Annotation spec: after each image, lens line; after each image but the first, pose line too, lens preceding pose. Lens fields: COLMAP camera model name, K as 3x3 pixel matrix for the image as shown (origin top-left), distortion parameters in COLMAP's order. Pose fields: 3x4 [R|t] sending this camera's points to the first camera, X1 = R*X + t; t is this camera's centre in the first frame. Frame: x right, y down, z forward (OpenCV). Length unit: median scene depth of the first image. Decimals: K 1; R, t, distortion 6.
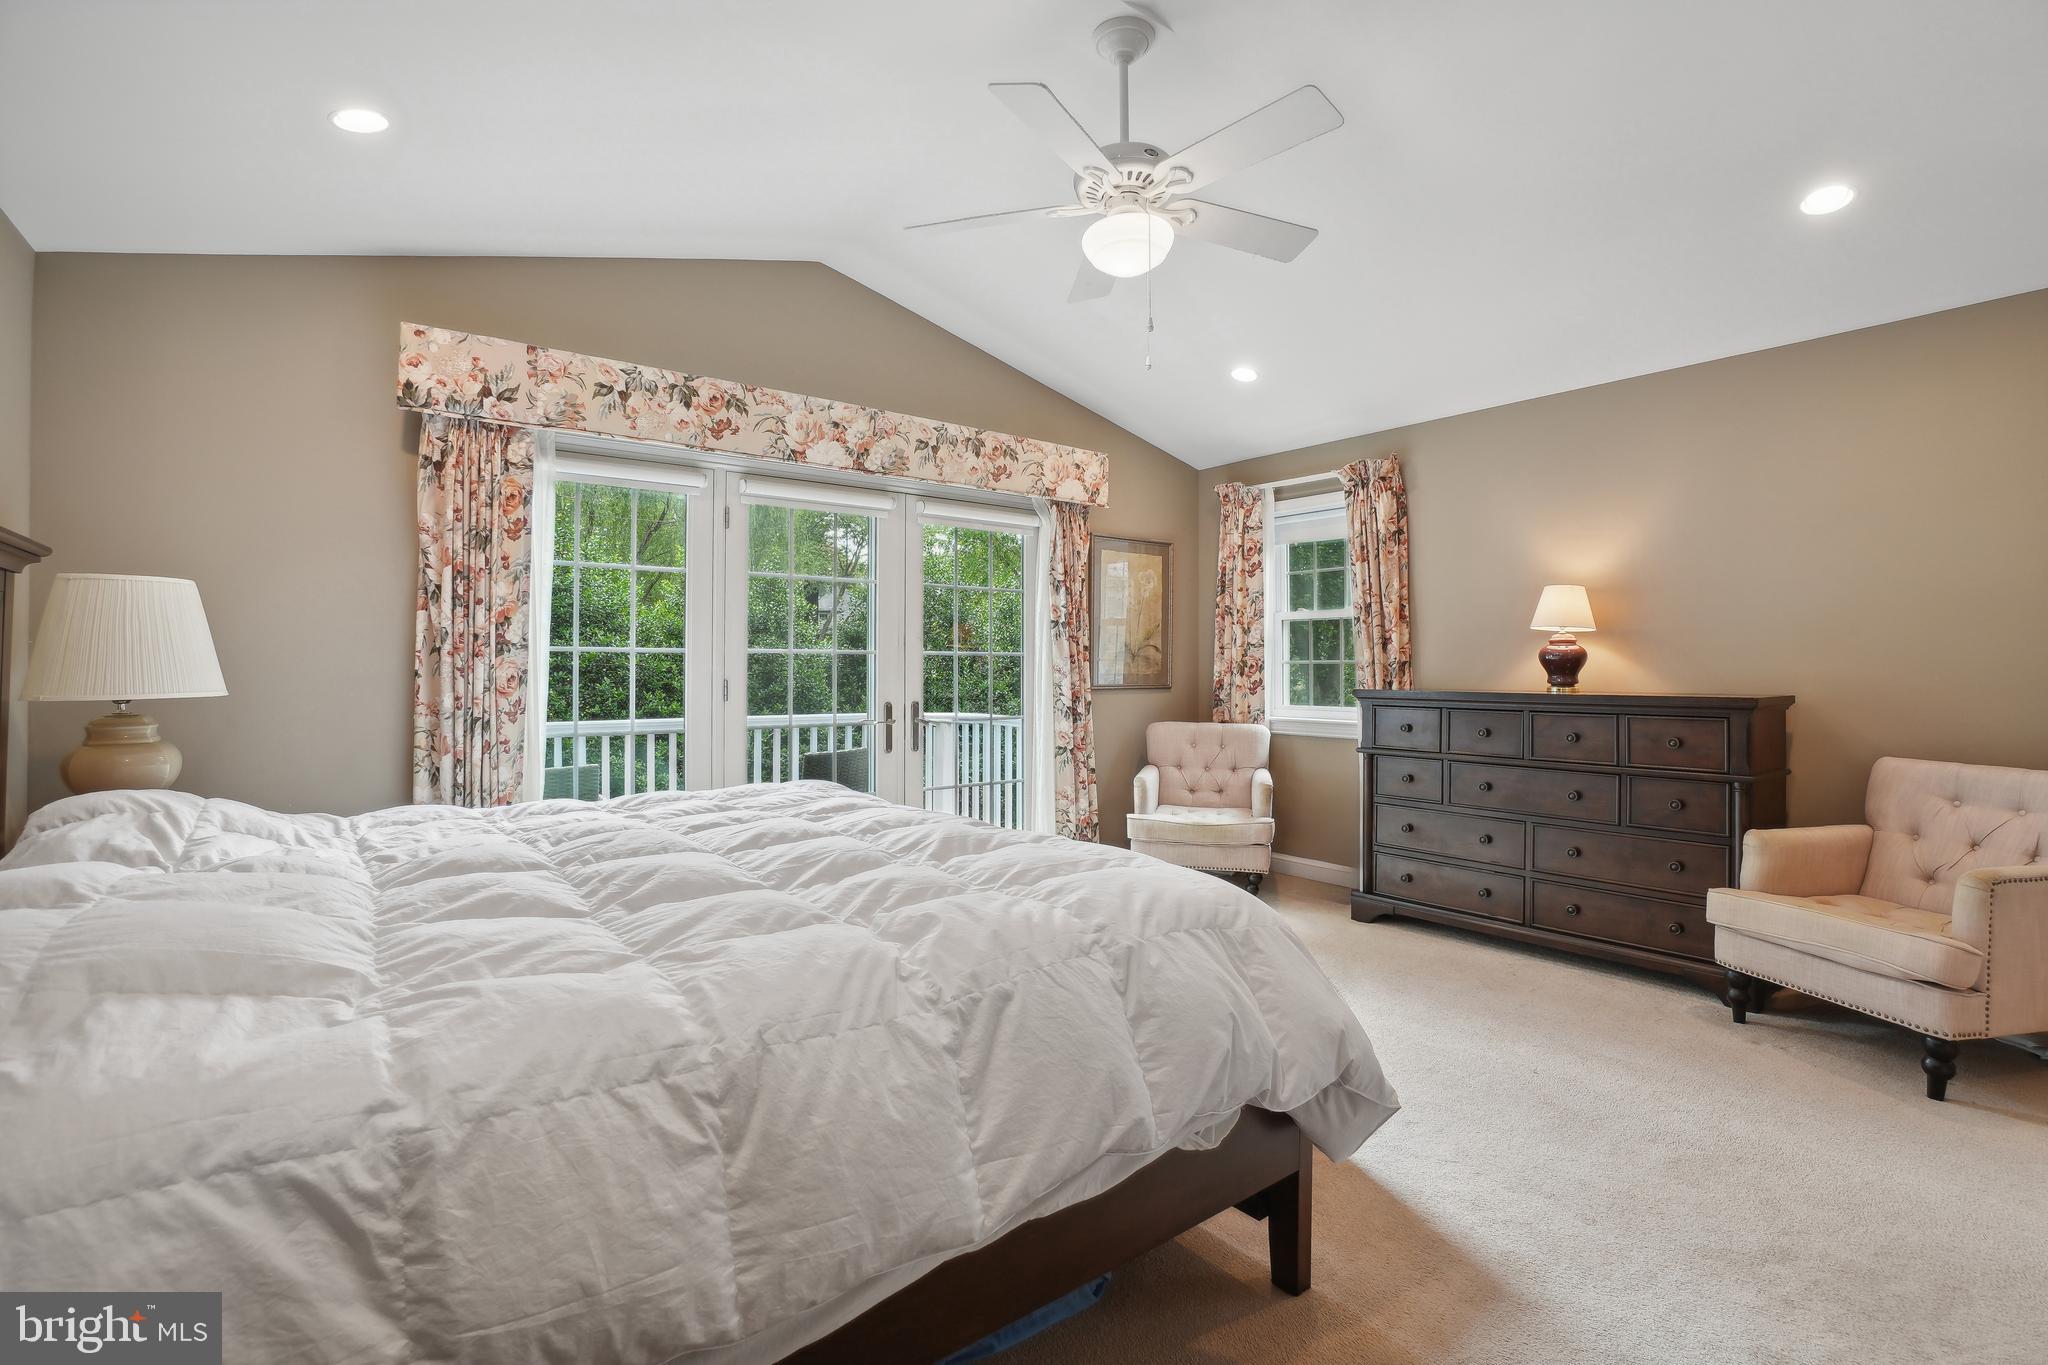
lens RADIAL K [[948.9, 0, 1011.6], [0, 948.9, 663.5], [0, 0, 1]] dist [-0.039104, 0.012225]
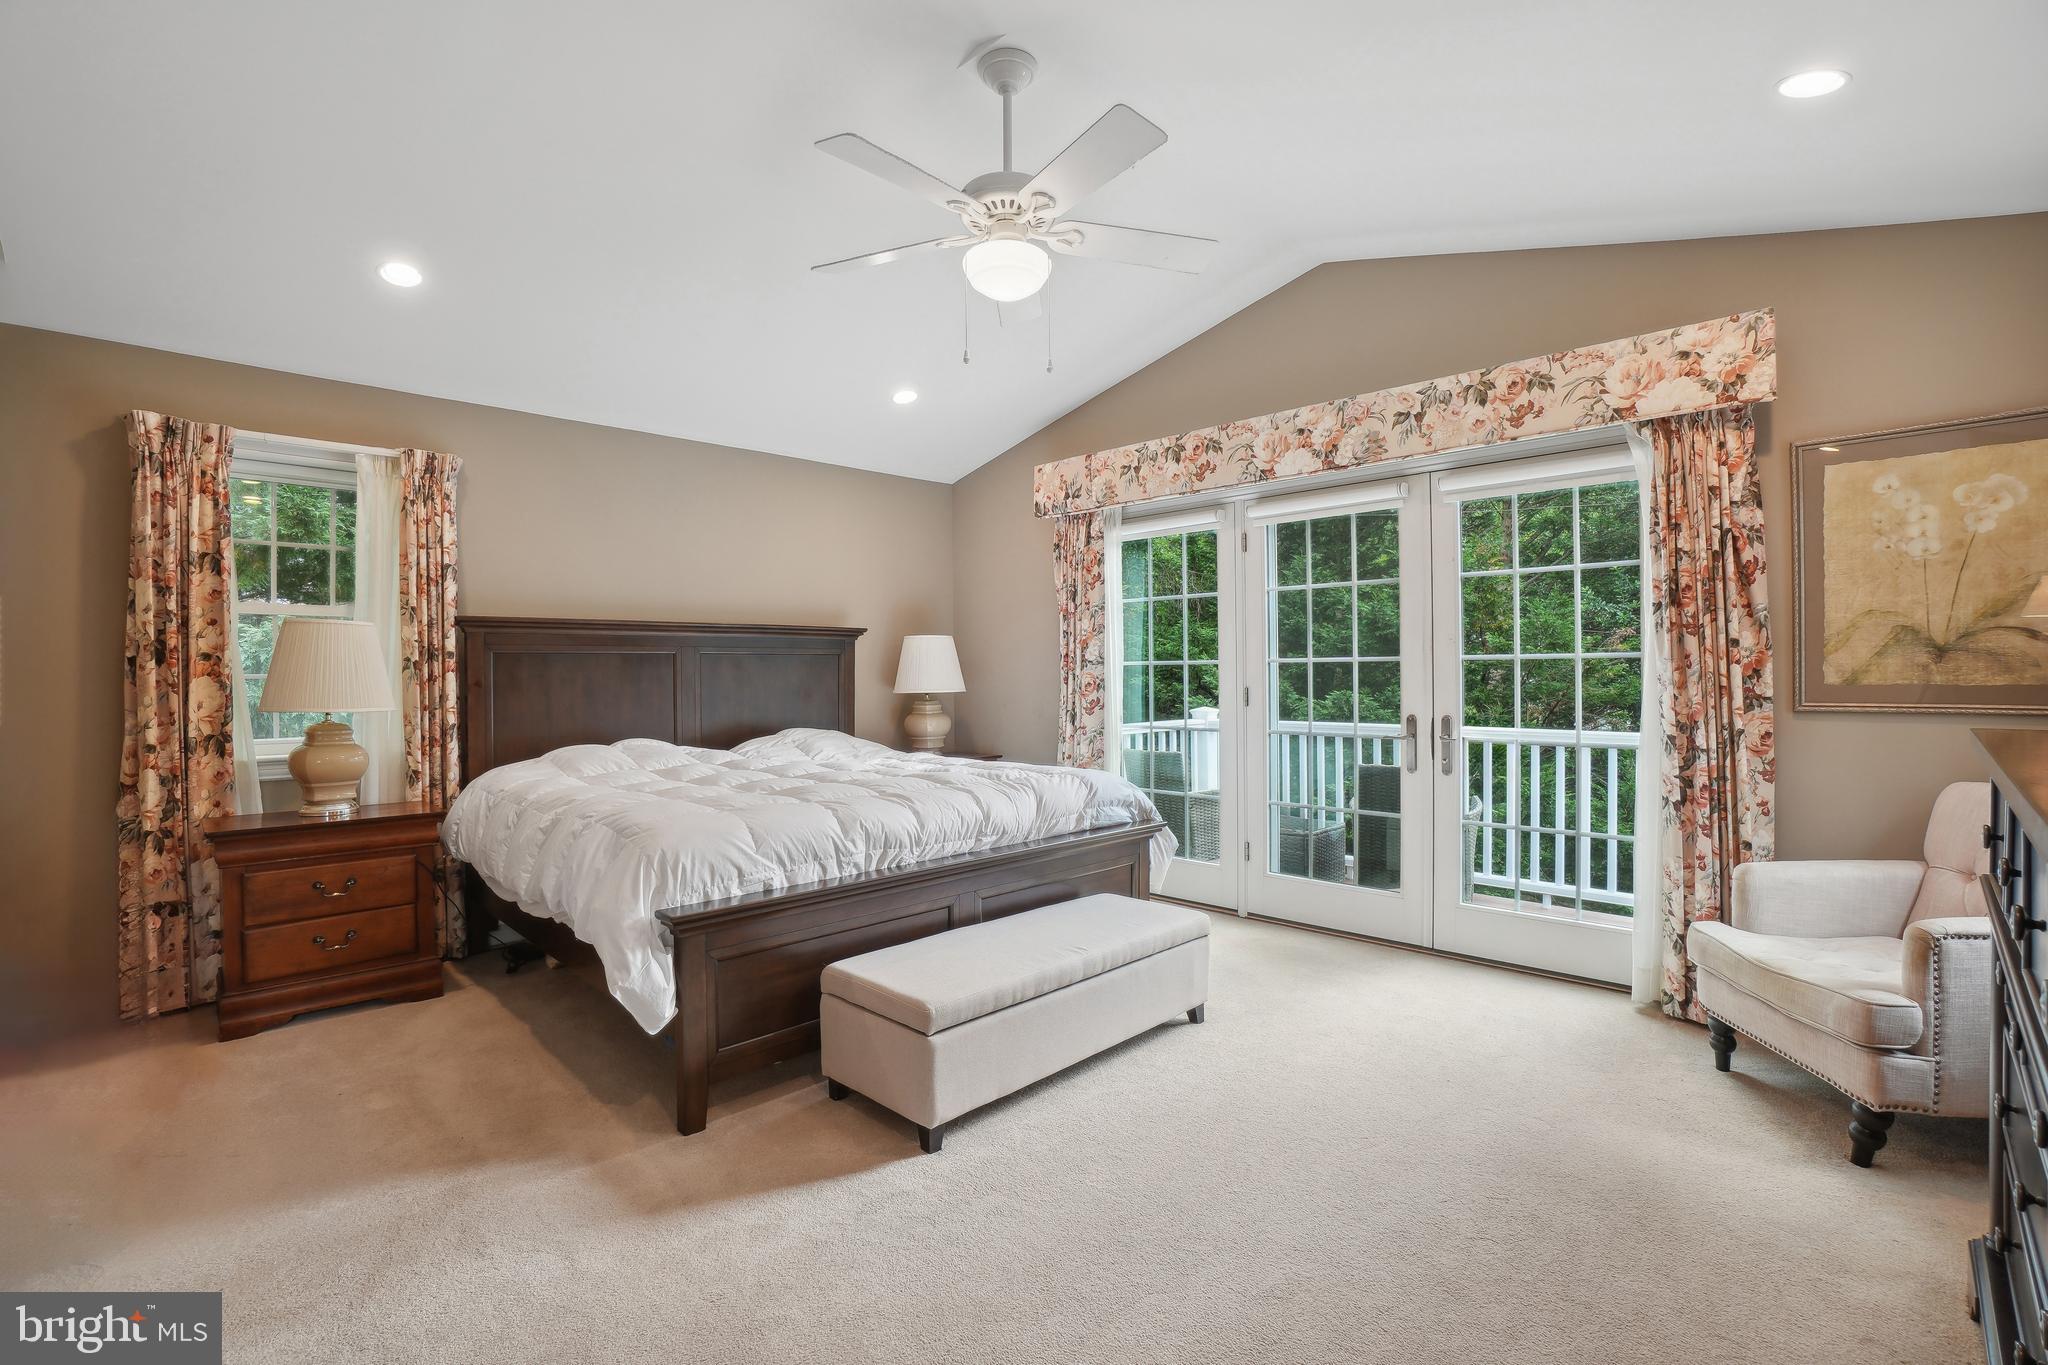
lens RADIAL K [[926.7, 0, 1024.0], [0, 926.7, 682.5], [0, 0, 1]] dist [-0.040494, 0.021438]
pose [[0.139346, 0.003632, -0.990237, 0.712682], [0.007960, 0.999957, 0.004788, 0.004203], [0.990212, -0.008550, 0.139311, 0.558862]]
